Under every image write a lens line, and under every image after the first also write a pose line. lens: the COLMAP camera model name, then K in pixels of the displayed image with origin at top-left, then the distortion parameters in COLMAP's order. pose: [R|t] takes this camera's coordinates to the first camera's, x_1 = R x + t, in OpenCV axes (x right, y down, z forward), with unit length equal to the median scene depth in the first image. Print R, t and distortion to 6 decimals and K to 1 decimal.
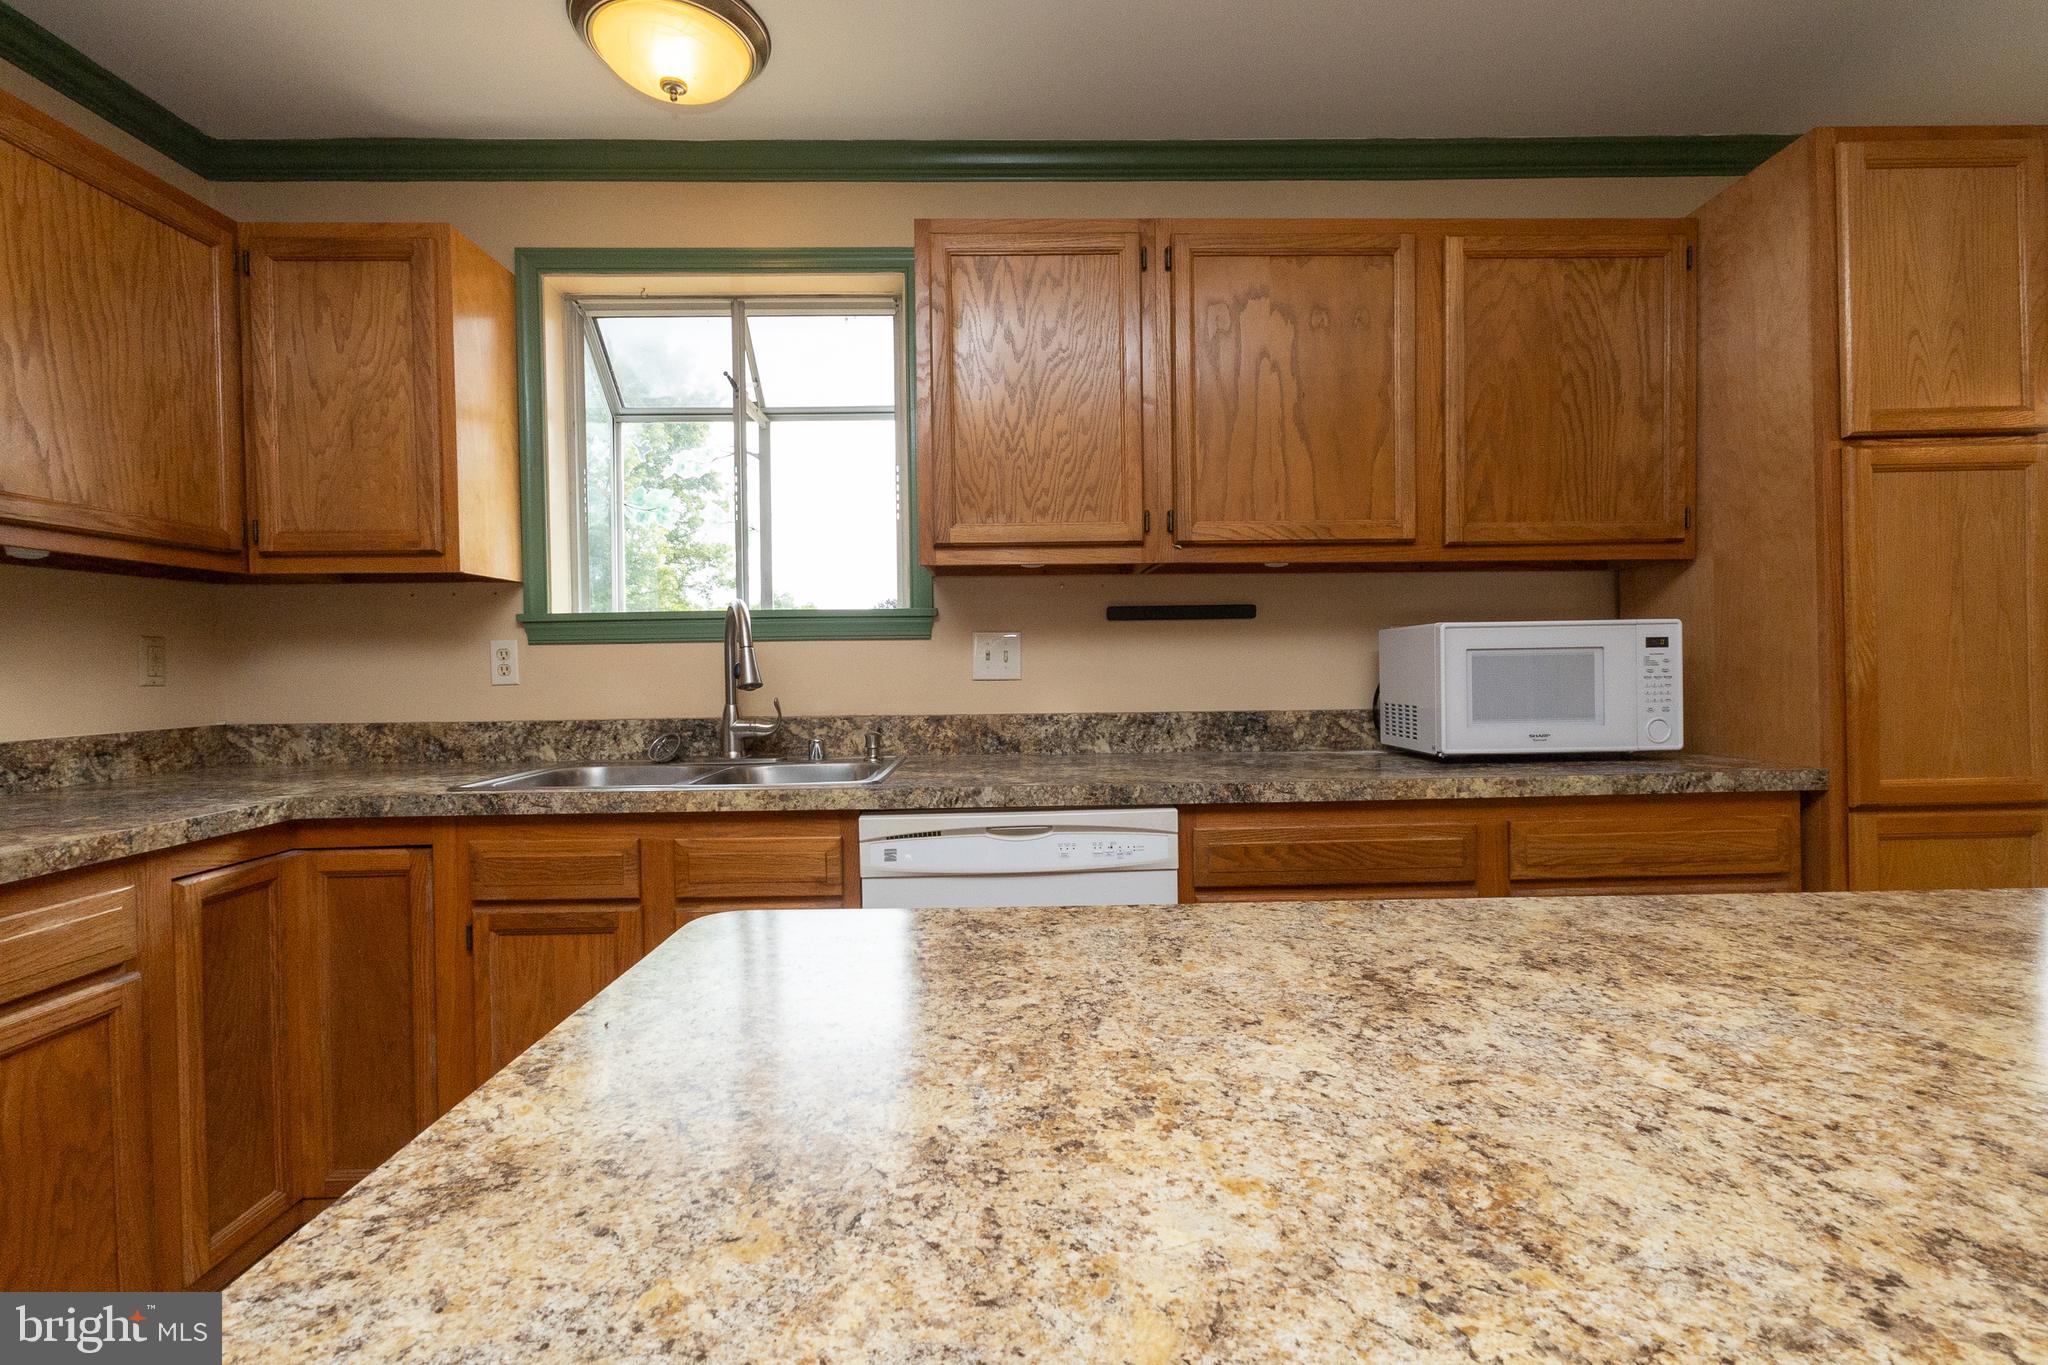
lens RADIAL K [[963.3, 0, 1020.8], [0, 963.3, 675.5], [0, 0, 1]] dist [0.001094, -0.000715]
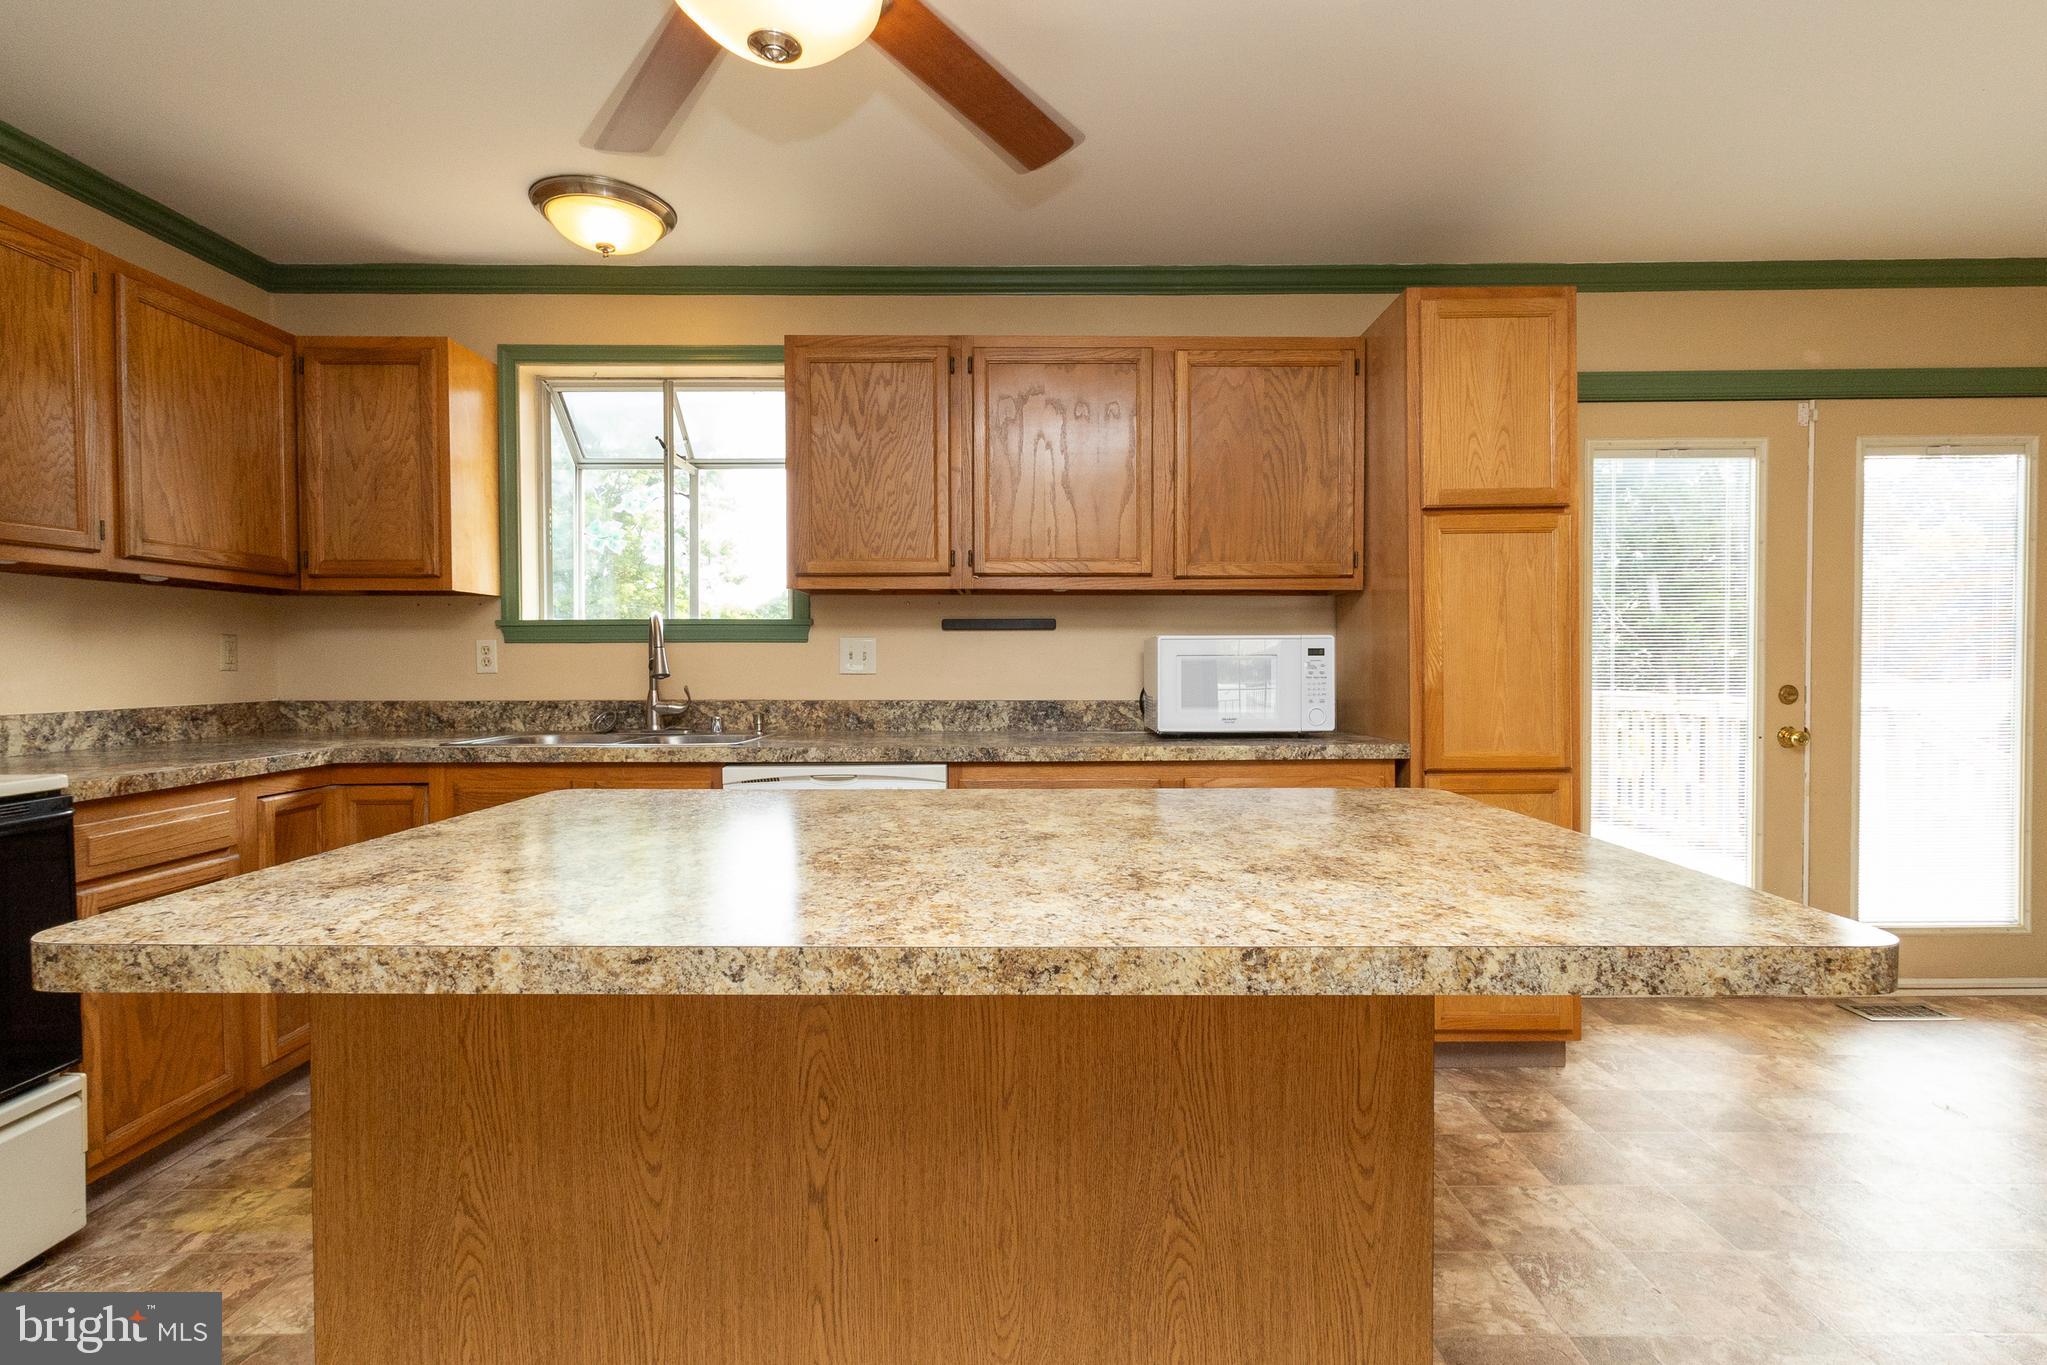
lens RADIAL K [[962.8, 0, 1010.4], [0, 962.8, 676.2], [0, 0, 1]] dist [0.001094, -0.000715]
pose [[0.999775, 0.012349, -0.017258, 0.238900], [-0.012305, 0.999921, 0.002633, 0.001689], [0.017289, -0.002420, 0.999848, -0.359802]]
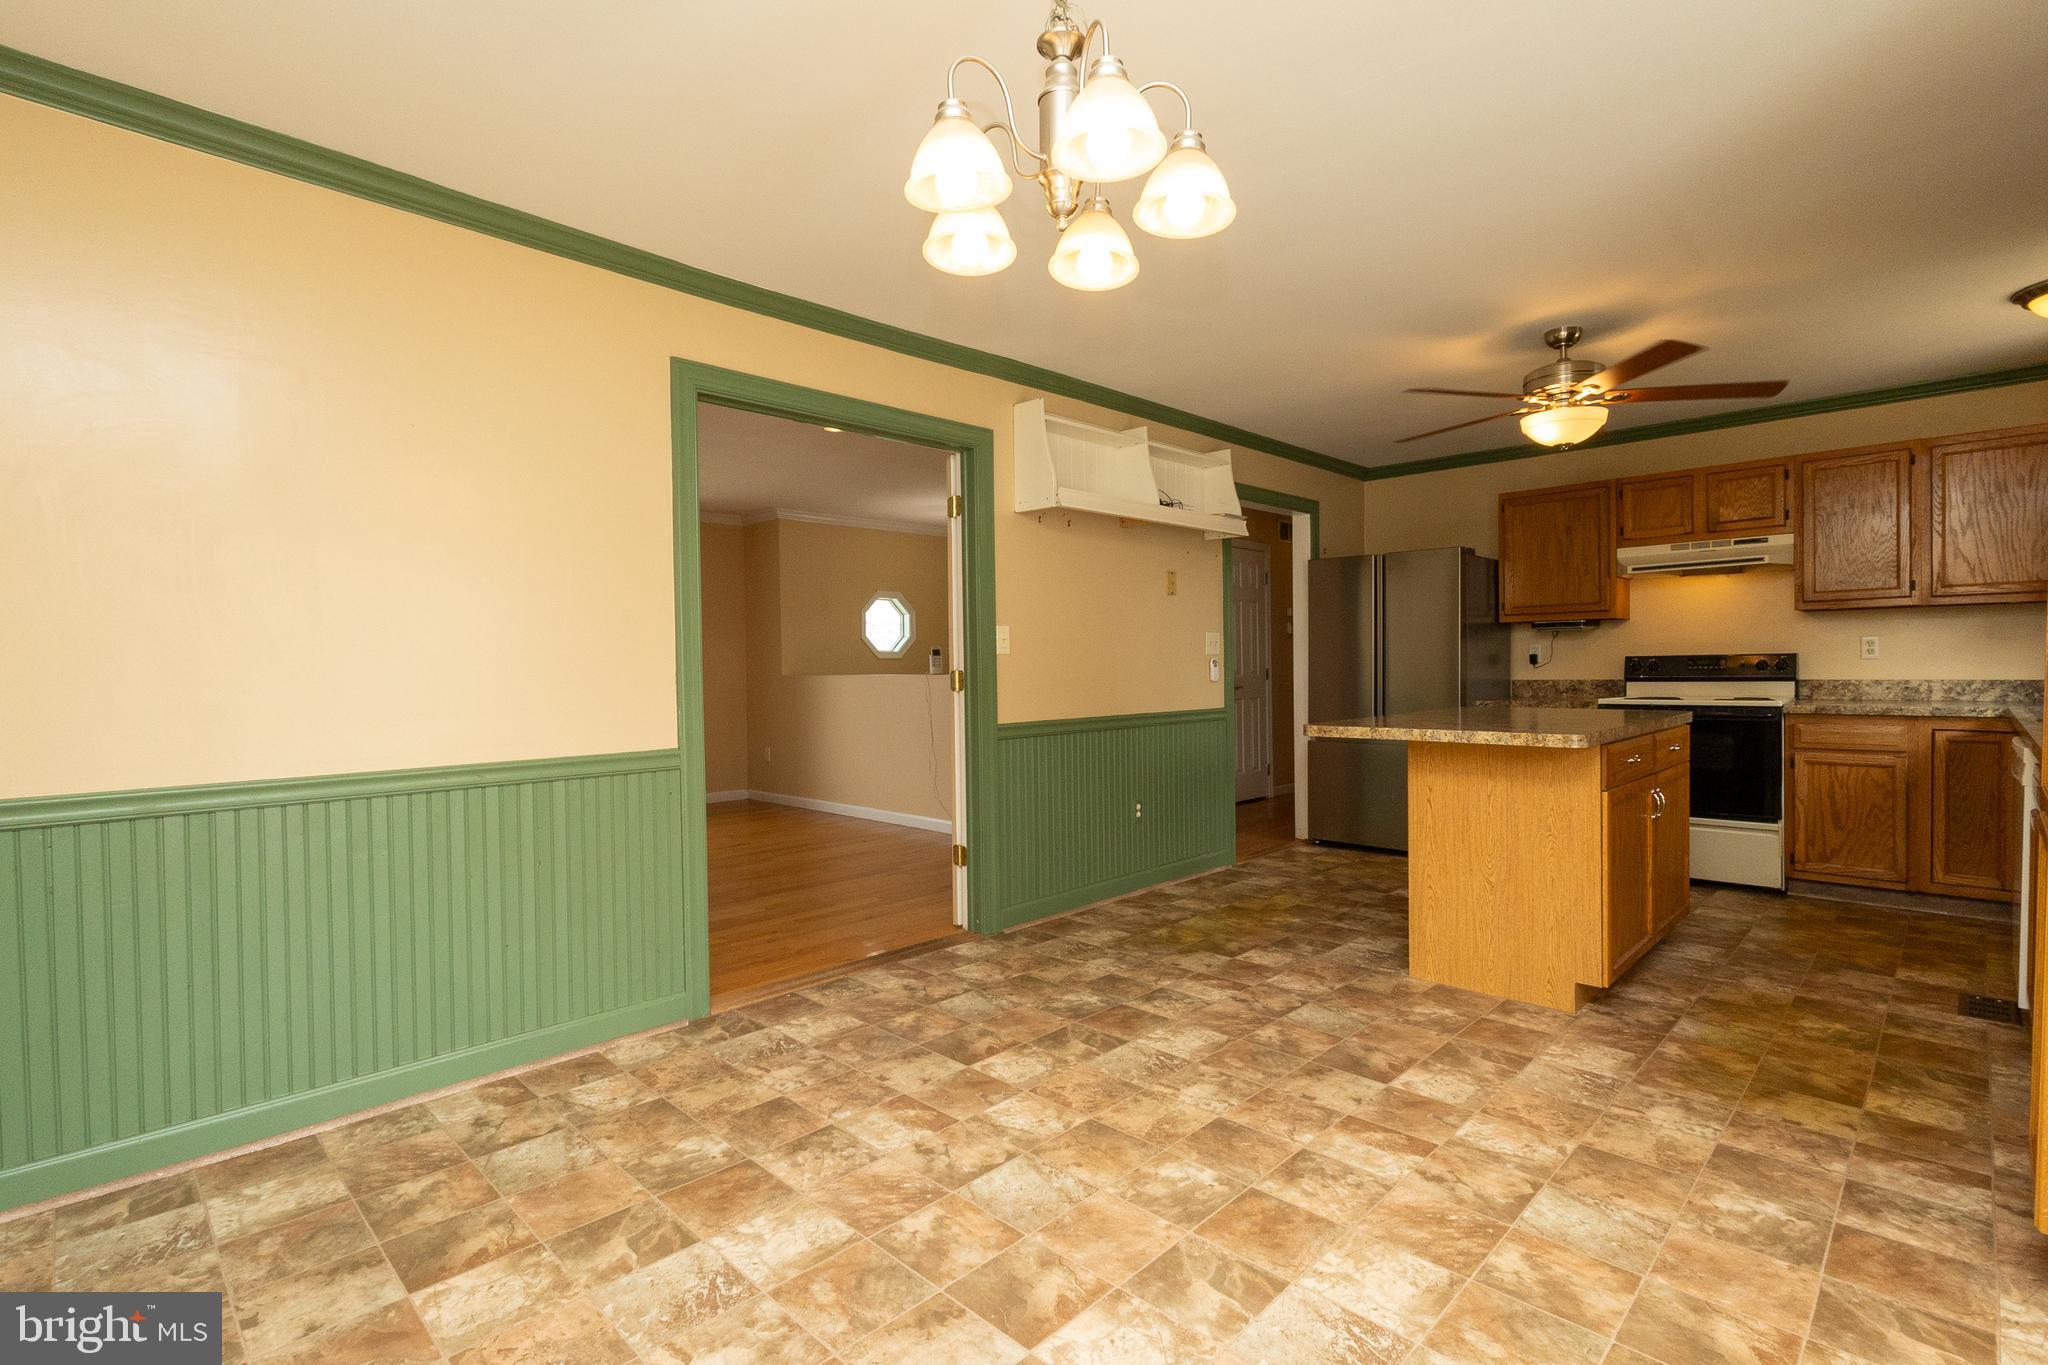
lens RADIAL K [[963.3, 0, 1028.1], [0, 963.3, 675.3], [0, 0, 1]] dist [0.001094, -0.000715]
pose [[-0.704477, 0.034292, -0.708898, 2.067768], [0.013611, 0.999301, 0.034813, -0.050287], [0.709597, 0.014876, -0.704451, 0.810016]]
